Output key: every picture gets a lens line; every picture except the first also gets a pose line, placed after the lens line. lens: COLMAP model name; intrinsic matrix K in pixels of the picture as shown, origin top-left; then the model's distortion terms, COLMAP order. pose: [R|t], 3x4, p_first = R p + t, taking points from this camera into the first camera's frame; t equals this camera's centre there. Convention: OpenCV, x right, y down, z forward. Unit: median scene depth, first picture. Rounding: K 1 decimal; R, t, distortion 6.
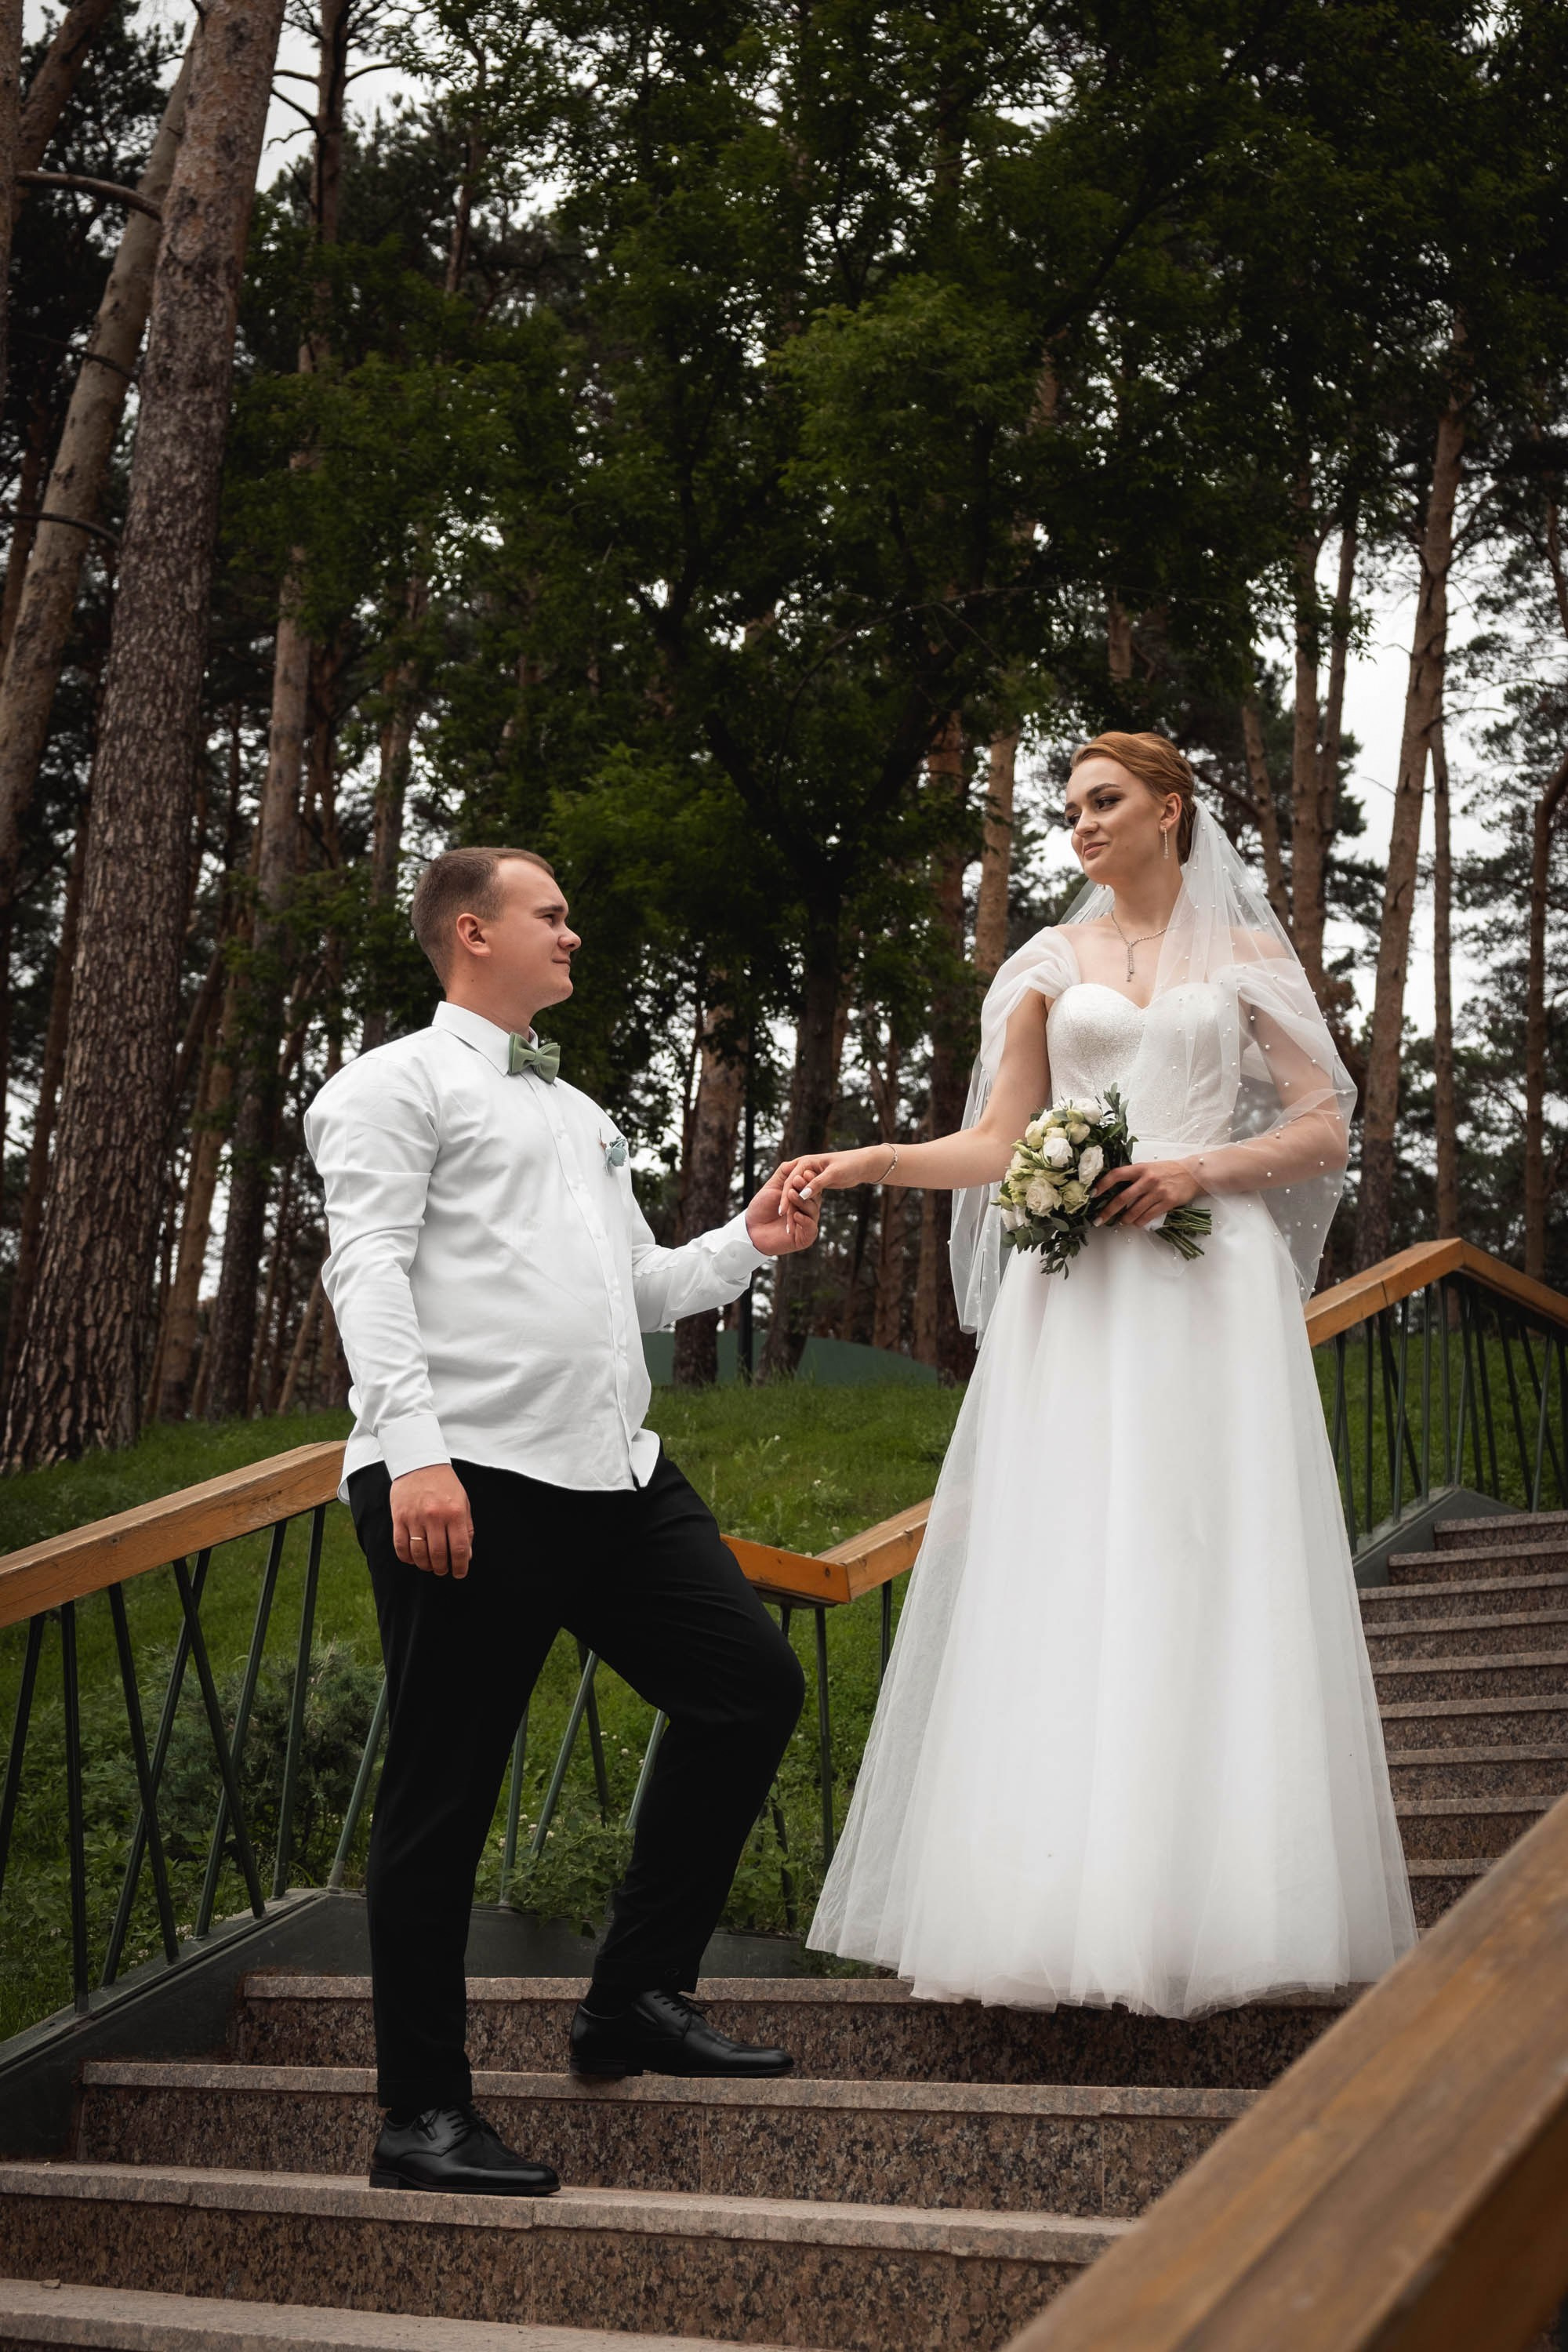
lens RADIAL K [[2991.6, 0, 787.4], [0, 2991.6, 1190.0], [0, 0, 1]] dist [0.003701, 0.000000]
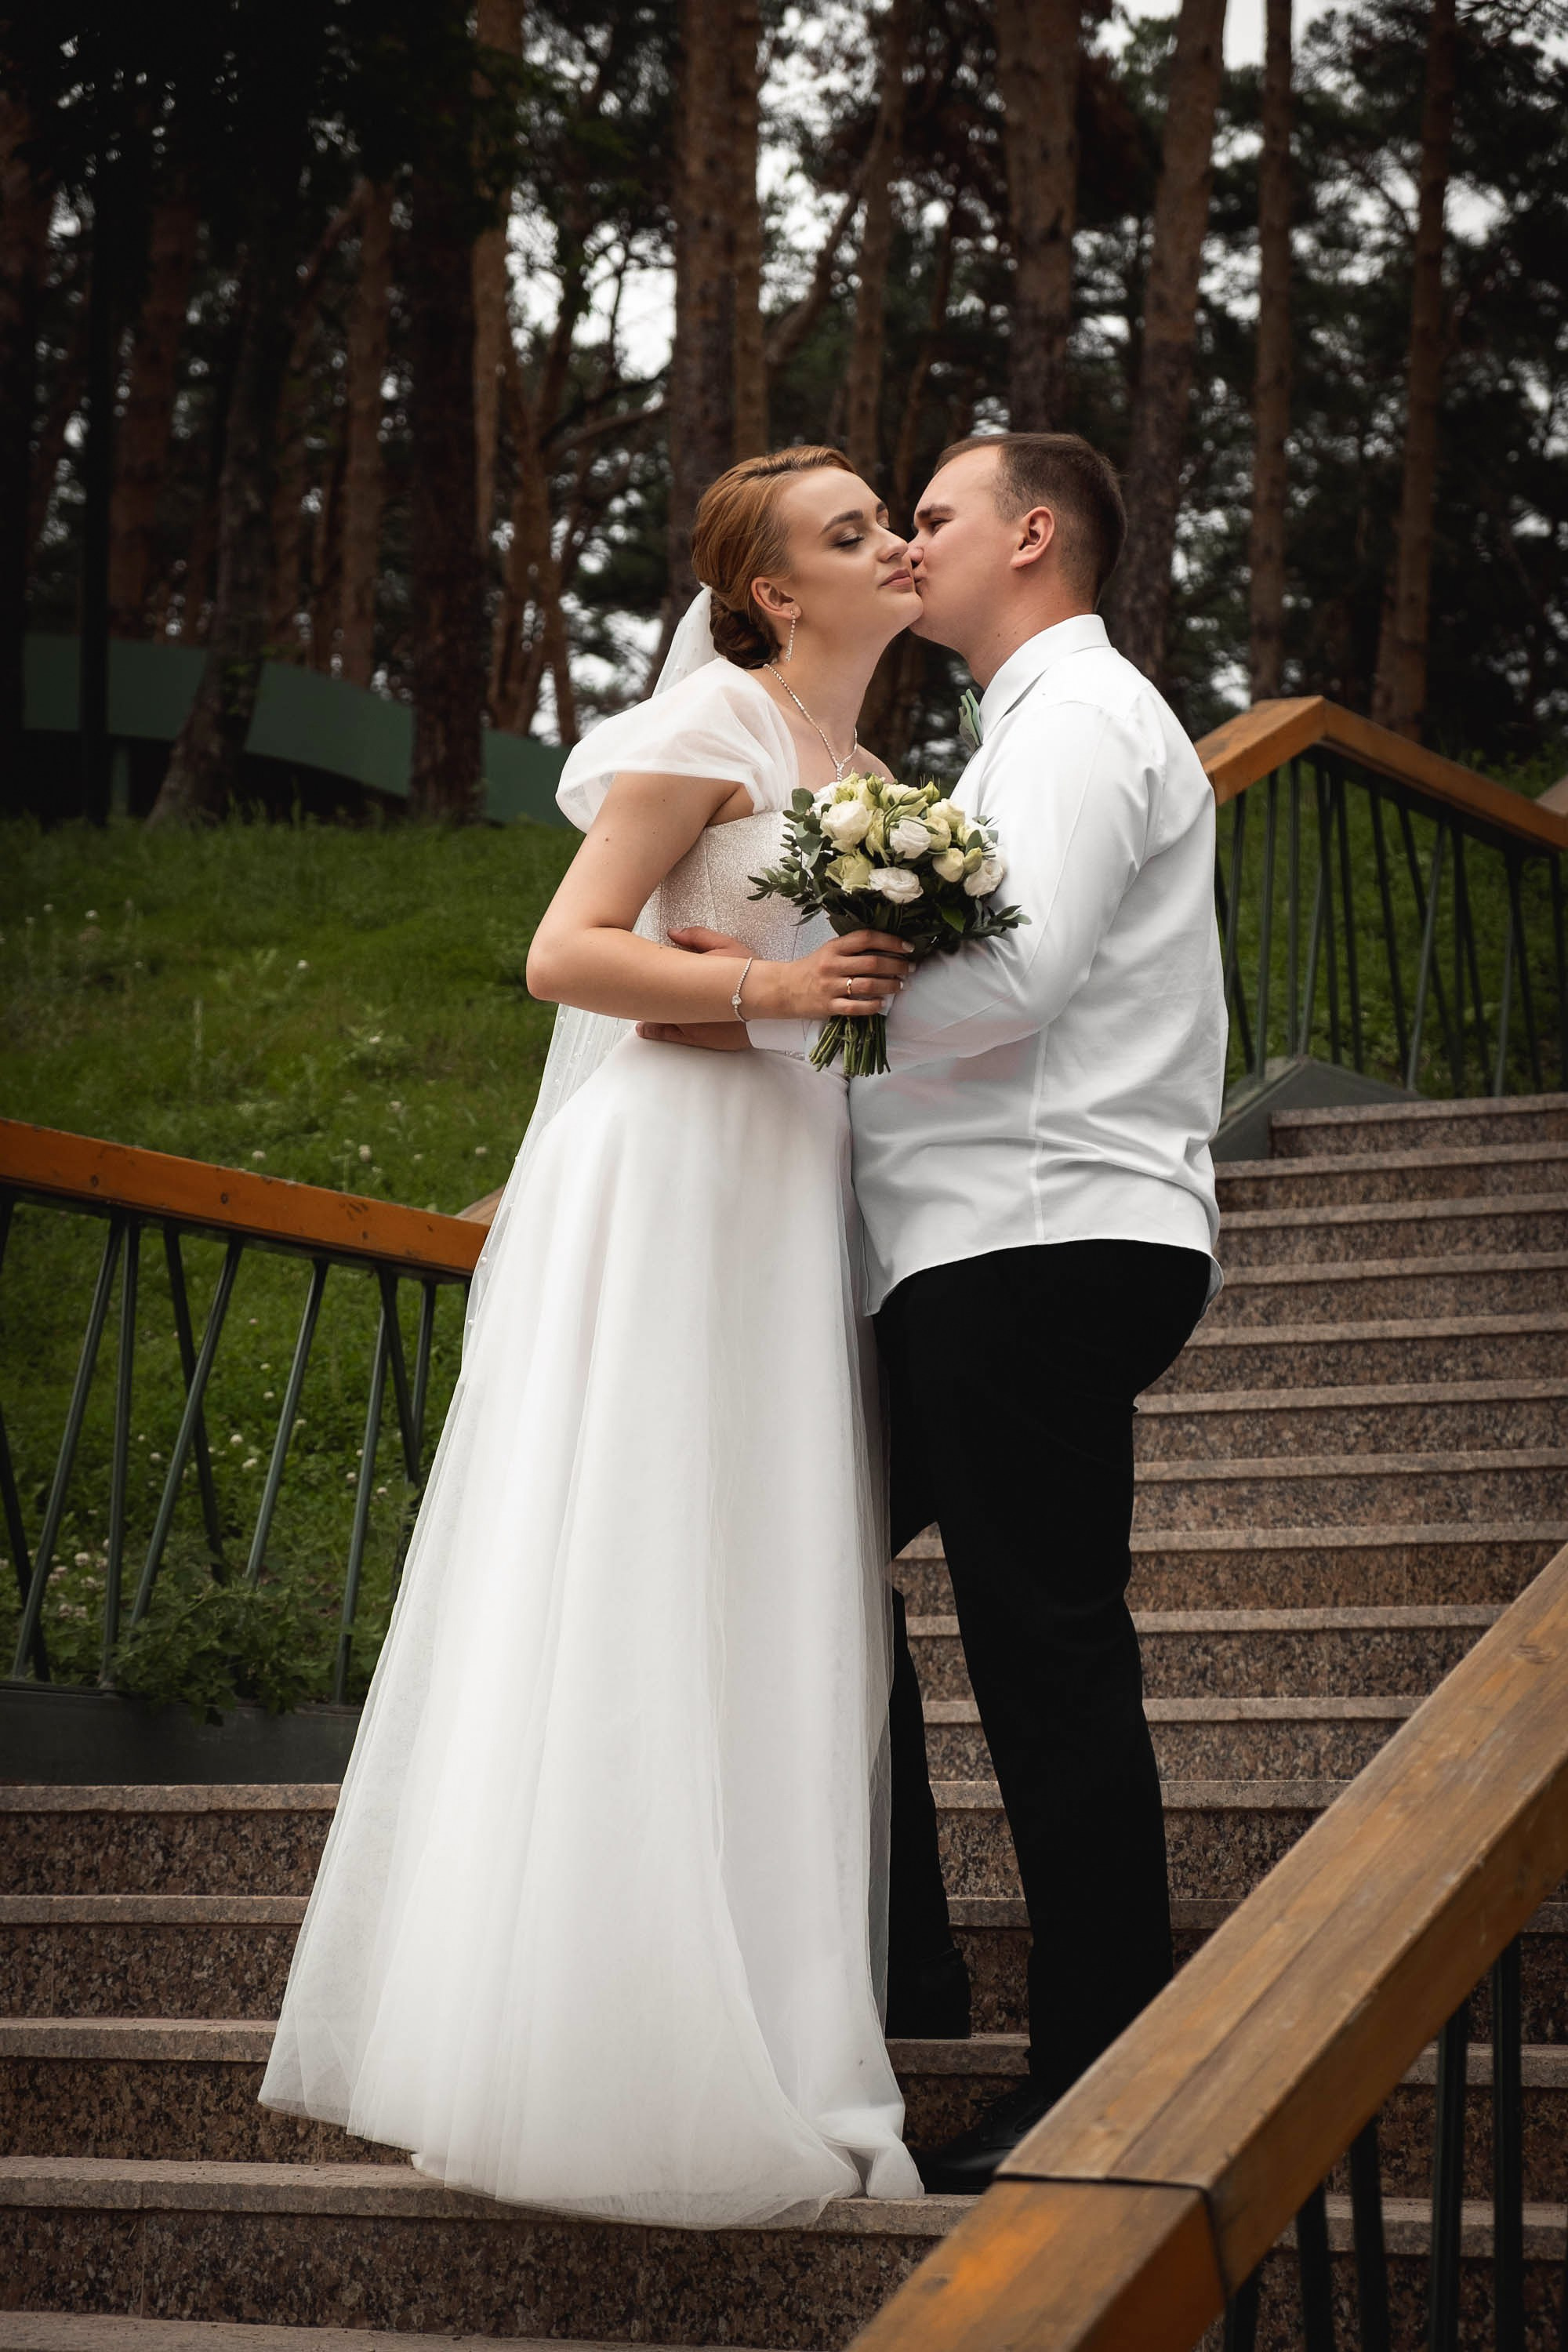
lens RADIAL K [[5936.5, 0, 778.9], [0, 5936.5, 1165.1], [0, 0, 1]] dist [0.124077, 0.000000]
pose [[0.990040, -0.001667, 0.140779, -0.110351], [-0.021838, 0.986009, 0.165253, -0.122279], [-0.139085, -0.166682, 0.976152, -0.404867]]
